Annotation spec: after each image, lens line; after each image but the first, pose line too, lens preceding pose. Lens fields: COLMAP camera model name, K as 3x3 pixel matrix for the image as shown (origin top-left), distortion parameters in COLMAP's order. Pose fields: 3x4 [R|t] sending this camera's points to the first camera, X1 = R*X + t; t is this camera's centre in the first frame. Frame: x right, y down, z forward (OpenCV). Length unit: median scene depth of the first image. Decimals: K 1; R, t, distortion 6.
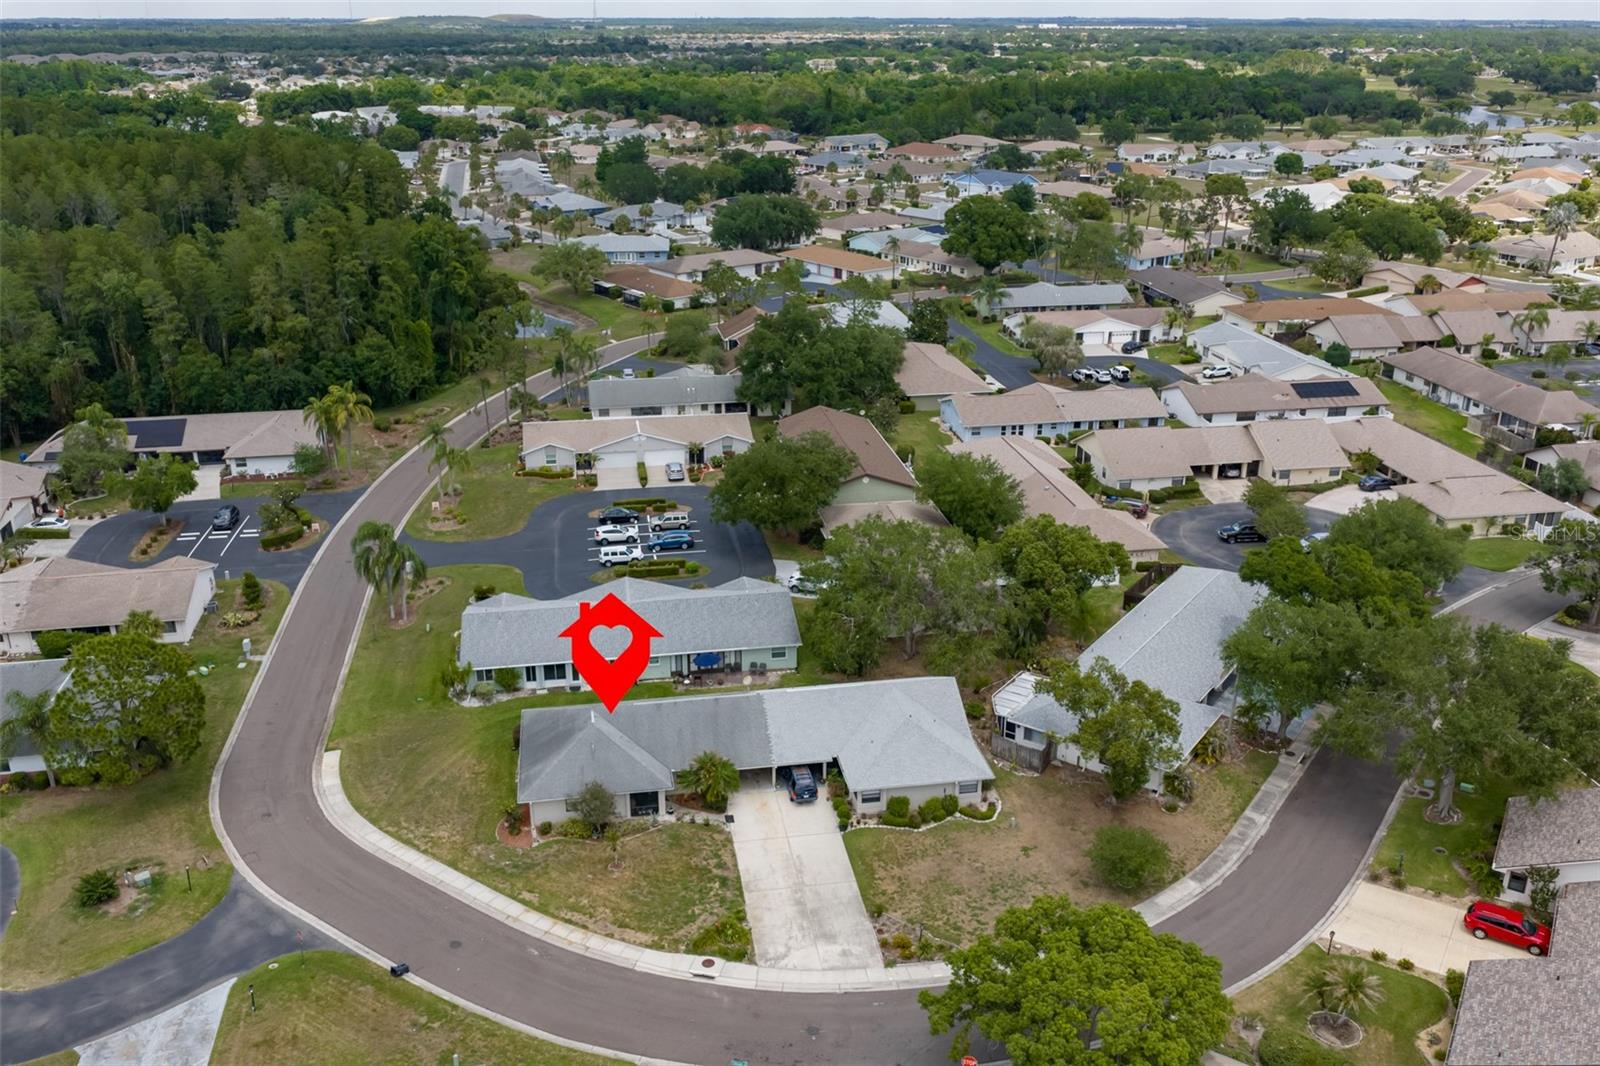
lens RADIAL K [[1322.6, 0, 805.3], [0, 1322.6, 533.0], [0, 0, 1]] dist [0.021853, -0.045682]
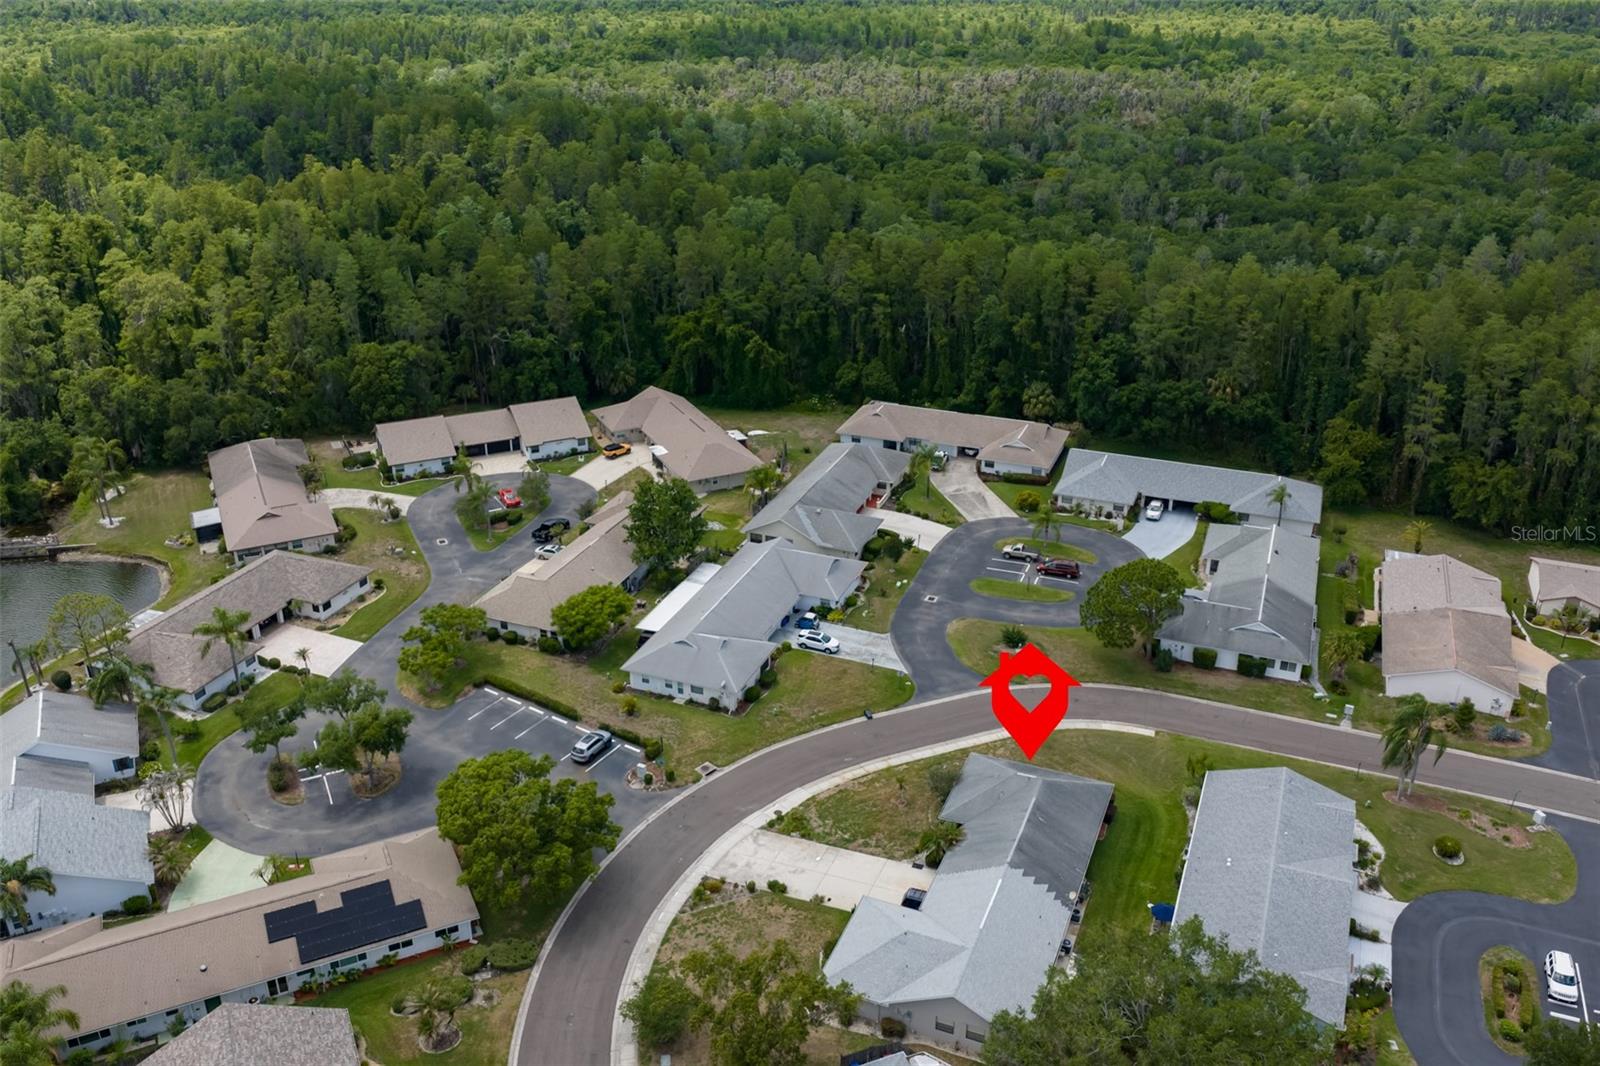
lens RADIAL K [[1322.6, 0, 805.3], [0, 1322.6, 533.0], [0, 0, 1]] dist [0.021853, -0.045682]
pose [[-0.528810, 0.354390, -0.771212, 0.827238], [-0.311558, 0.764167, 0.564784, -0.671451], [0.789488, 0.538940, -0.293686, 1.118696]]
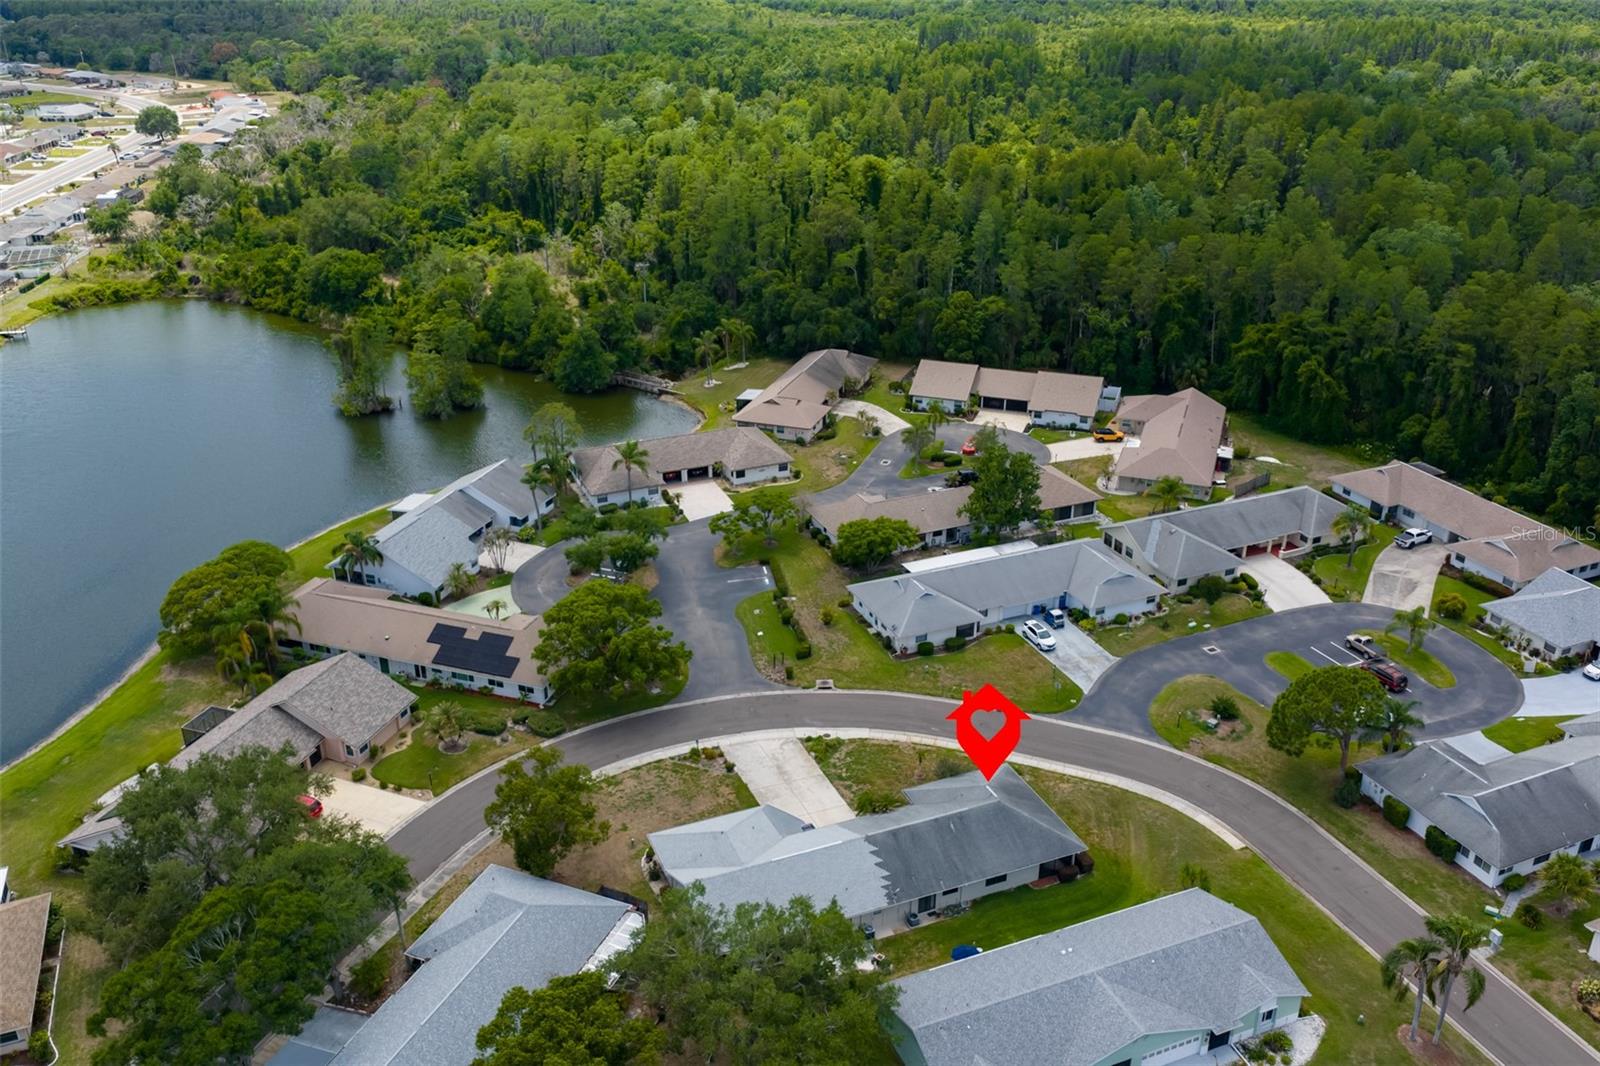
lens RADIAL K [[1322.6, 0, 805.3], [0, 1322.6, 533.0], [0, 0, 1]] dist [0.021853, -0.045682]
pose [[-0.975893, 0.094196, -0.196875, 0.215397], [-0.076901, 0.695806, 0.714101, -0.872982], [0.204252, 0.712026, -0.671789, 1.651431]]
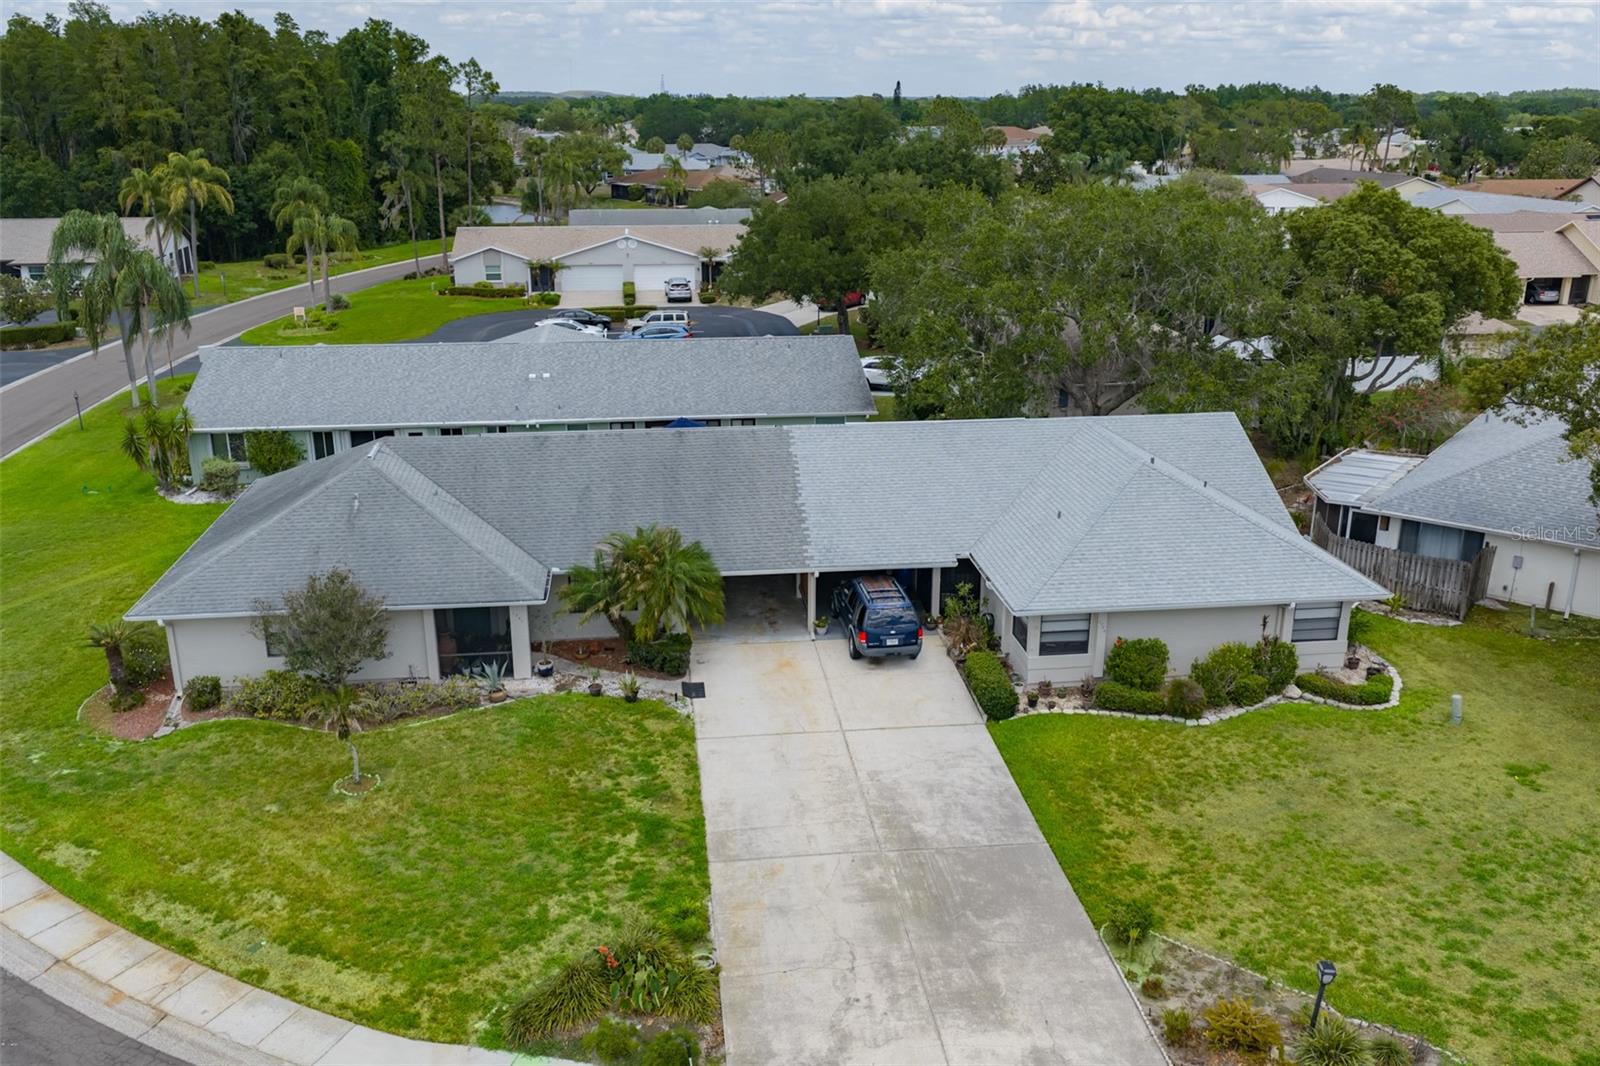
lens RADIAL K [[1318.1, 0, 808.9], [0, 1318.1, 556.8], [0, 0, 1]] dist [-0.000671, -0.000757]
pose [[0.999046, 0.015339, -0.040880, -0.008745], [-0.016891, 0.999139, -0.037889, 0.192809], [0.040264, 0.038544, 0.998445, 0.622558]]
